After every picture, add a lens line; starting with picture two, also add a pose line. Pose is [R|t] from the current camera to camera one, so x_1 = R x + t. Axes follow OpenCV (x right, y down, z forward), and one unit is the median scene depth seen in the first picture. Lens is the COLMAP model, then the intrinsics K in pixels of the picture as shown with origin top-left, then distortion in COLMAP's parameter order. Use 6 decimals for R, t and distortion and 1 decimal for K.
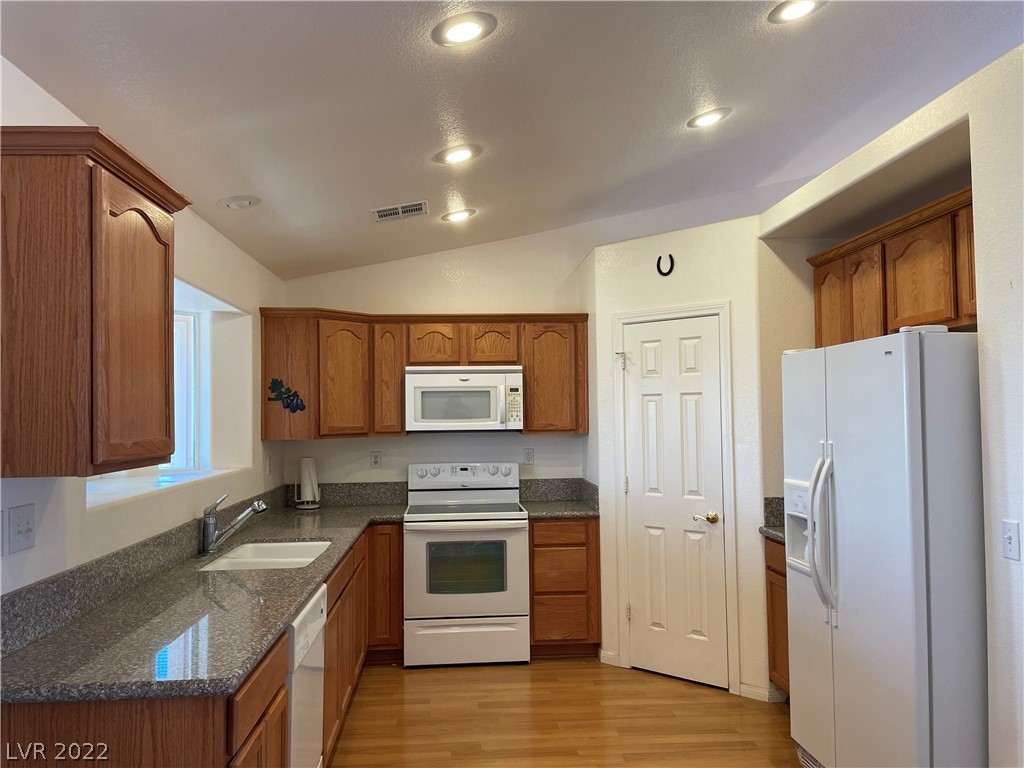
lens RADIAL K [[783.5, 0, 504.0], [0, 783.5, 384.7], [0, 0, 1]] dist [0.082012, -0.066315]
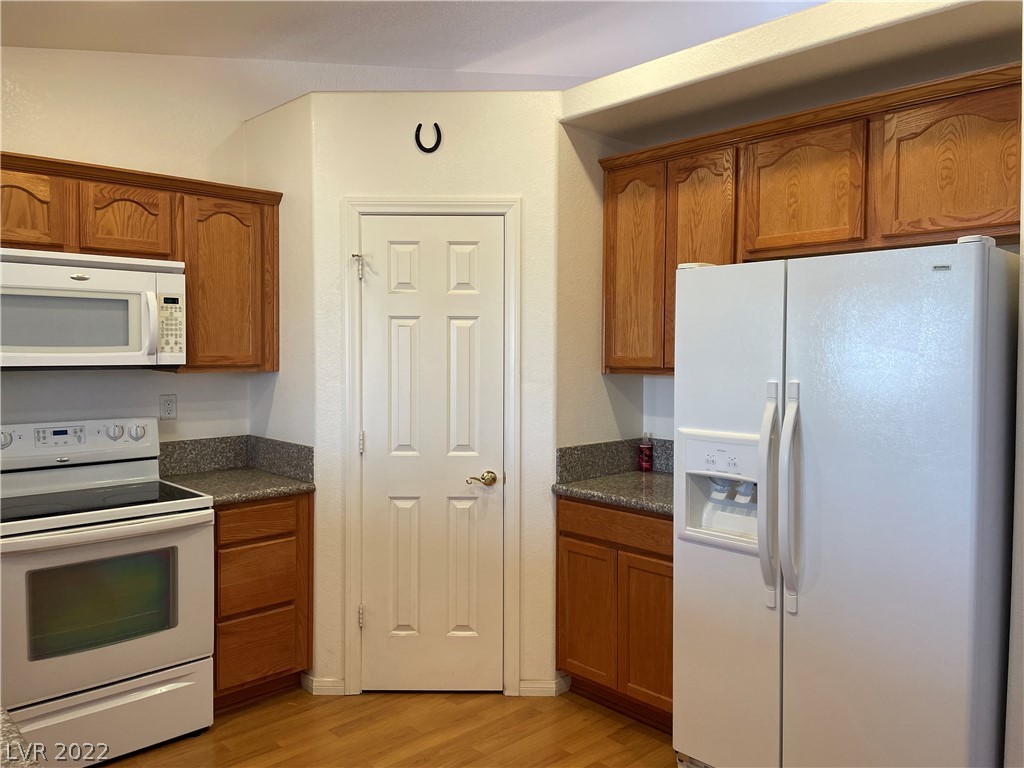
lens RADIAL K [[783.5, 0, 519.0], [0, 783.5, 373.2], [0, 0, 1]] dist [0.082012, -0.066315]
pose [[0.767955, -0.006881, 0.640467, -0.193705], [-0.037907, 0.997701, 0.056172, 0.019685], [-0.639381, -0.067416, 0.765929, 0.373614]]
